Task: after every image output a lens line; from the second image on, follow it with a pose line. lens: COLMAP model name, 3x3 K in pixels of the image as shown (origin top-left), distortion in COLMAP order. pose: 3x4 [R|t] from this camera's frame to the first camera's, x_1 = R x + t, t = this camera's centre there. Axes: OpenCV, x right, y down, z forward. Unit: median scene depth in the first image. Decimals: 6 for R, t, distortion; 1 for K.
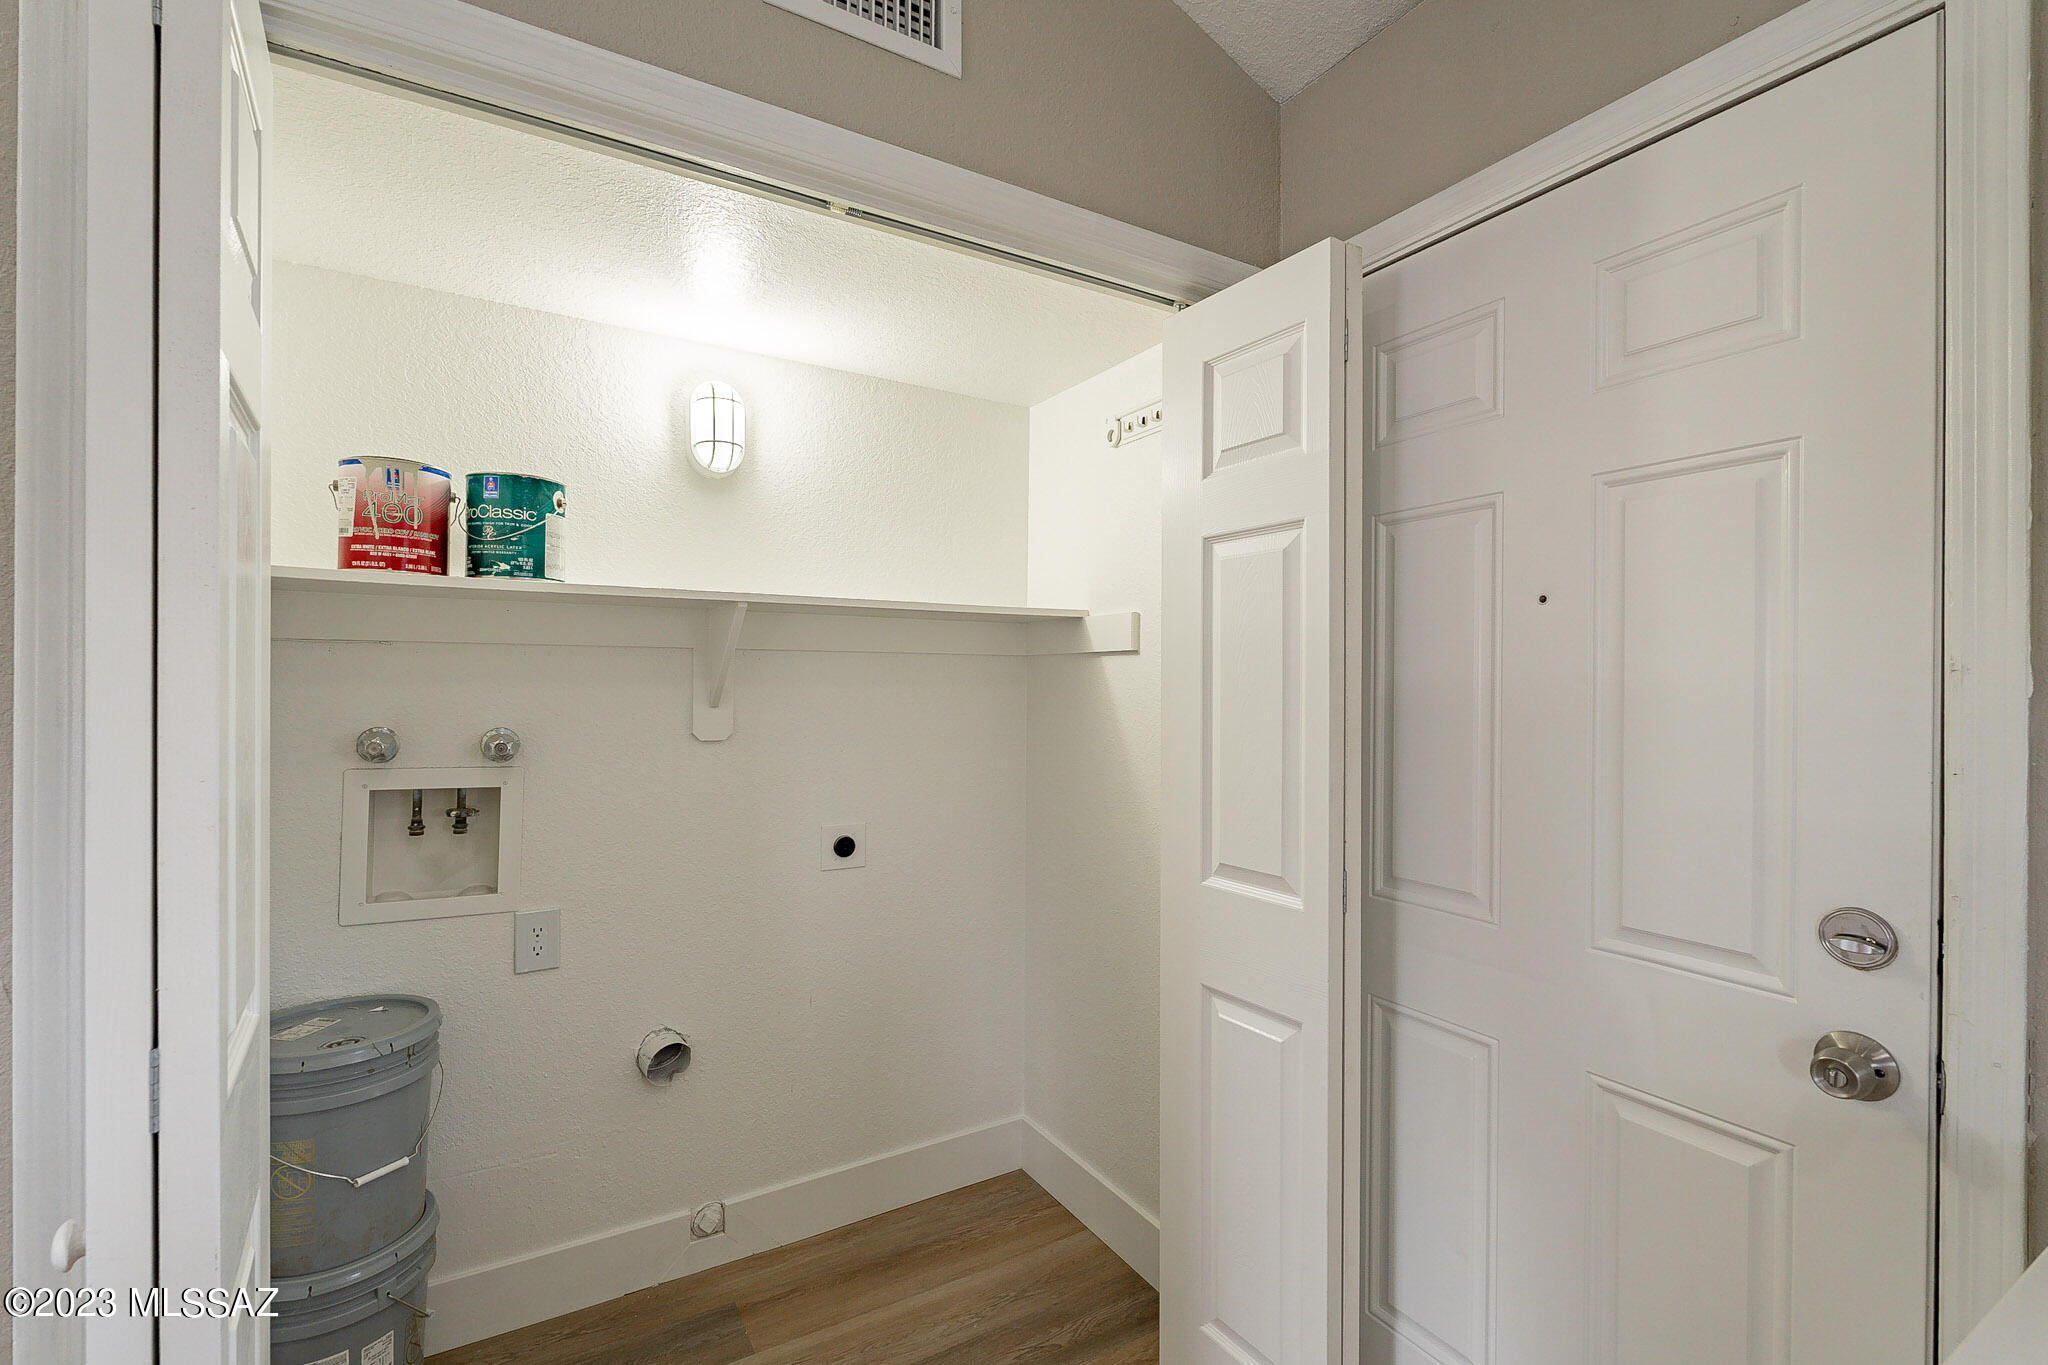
lens RADIAL K [[894.5, 0, 1013.0], [0, 894.5, 676.9], [0, 0, 1]] dist [-0.005551, 0.001185]
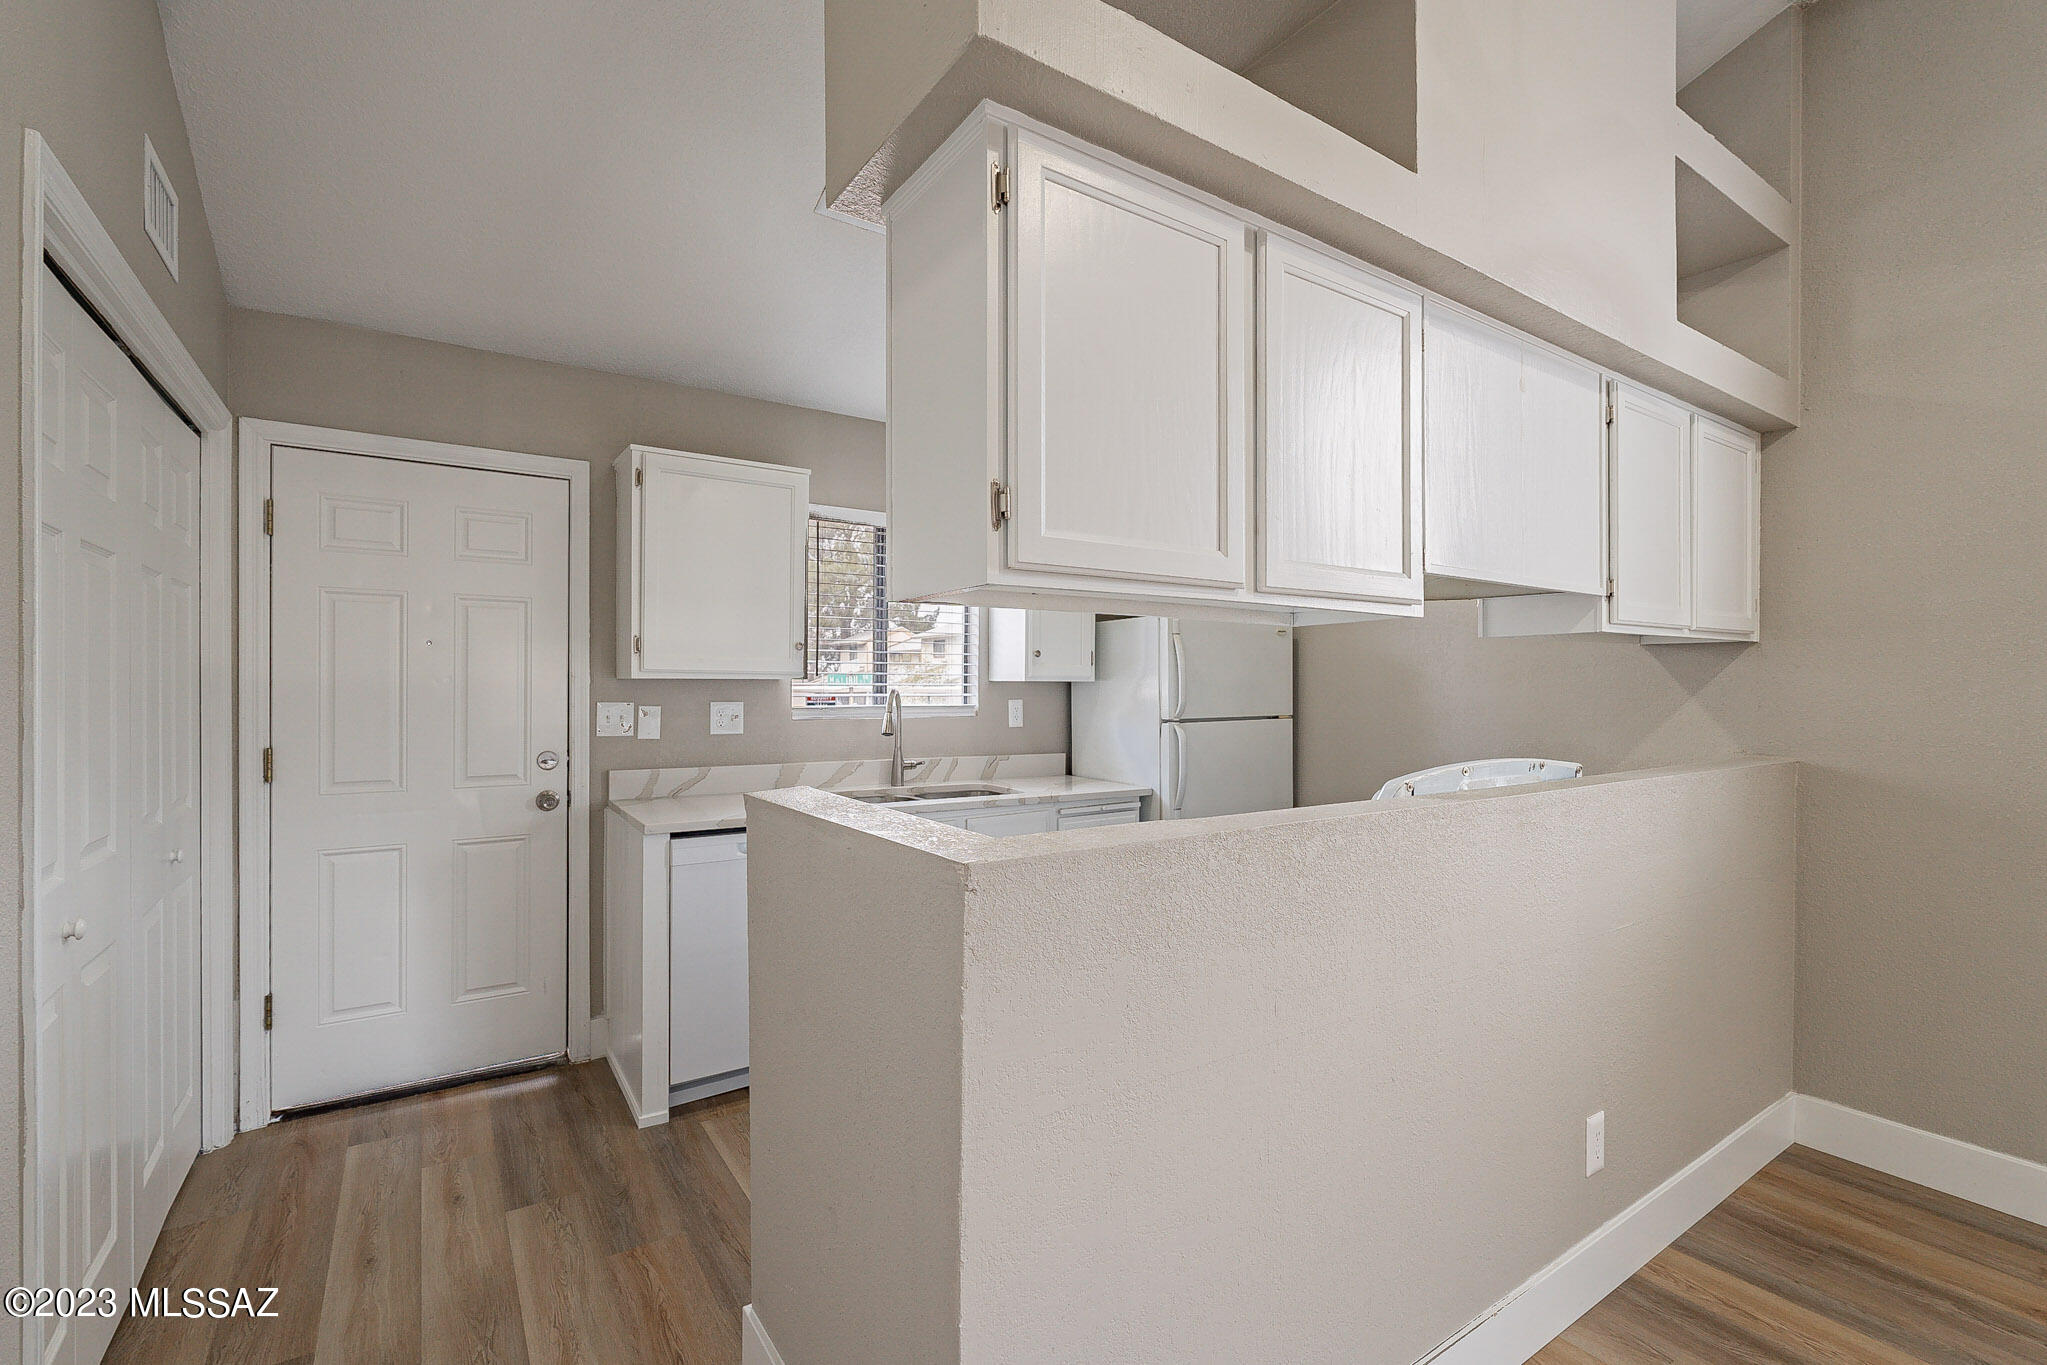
lens RADIAL K [[894.1, 0, 1028.4], [0, 894.1, 693.5], [0, 0, 1]] dist [-0.005551, 0.001185]
pose [[-0.073629, -0.020552, 0.997074, -2.311000], [-0.014009, 0.999710, 0.019572, -0.031558], [-0.997187, -0.012527, -0.073895, -0.462677]]
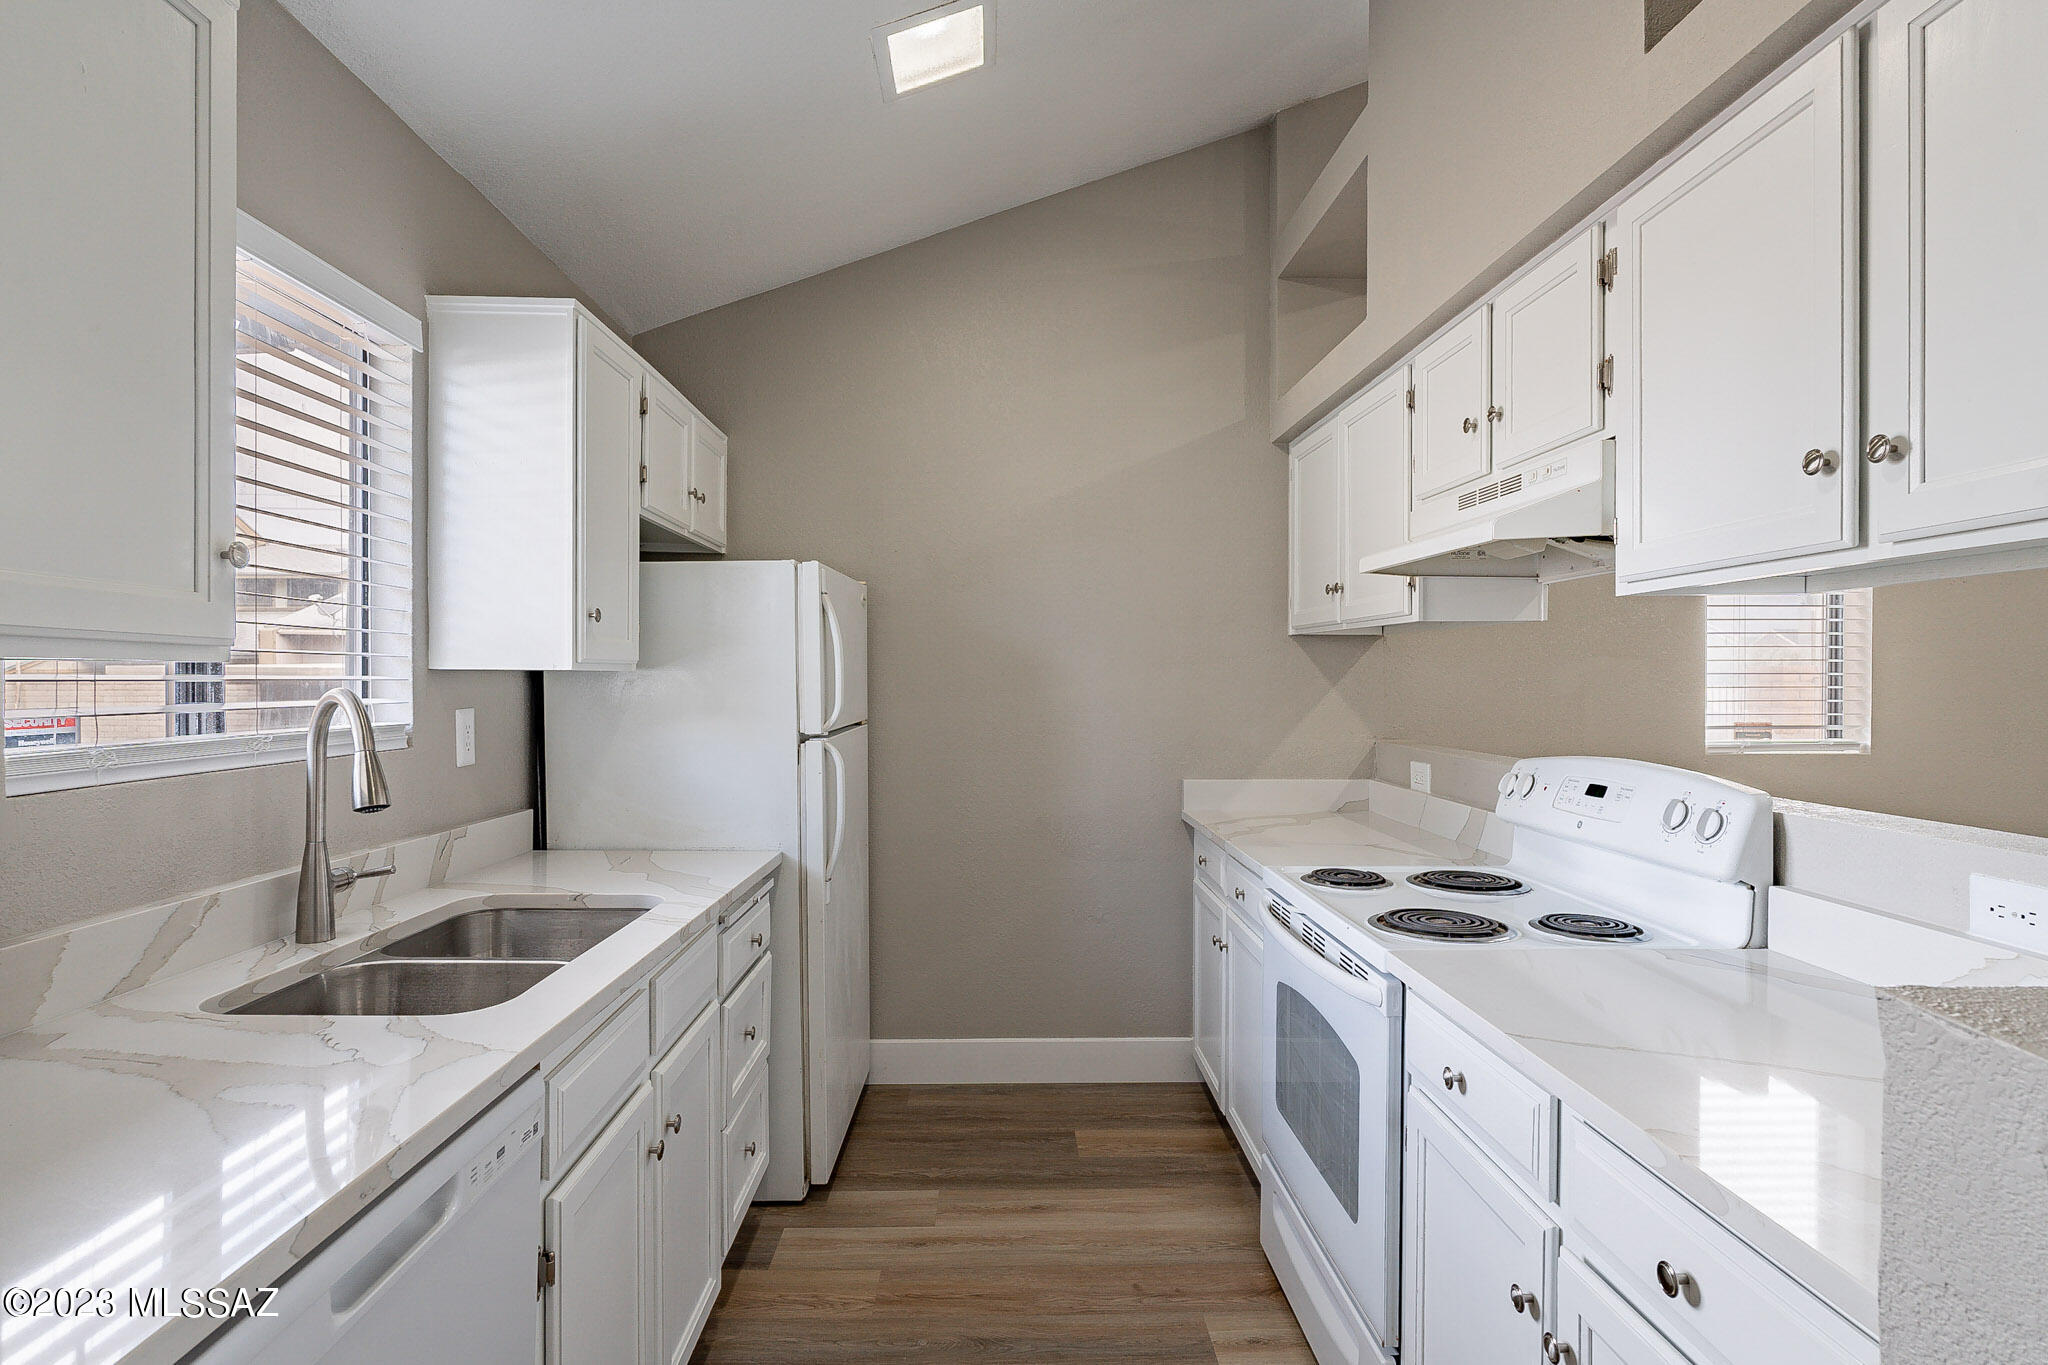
lens RADIAL K [[1022.8, 0, 1004.7], [0, 1022.8, 693.6], [0, 0, 1]] dist [-0.003704, 0.000489]
pose [[-0.865363, -0.019822, 0.500753, -0.296160], [-0.015391, 0.999797, 0.012979, -0.000387], [-0.500909, 0.003525, -0.865493, 0.692859]]
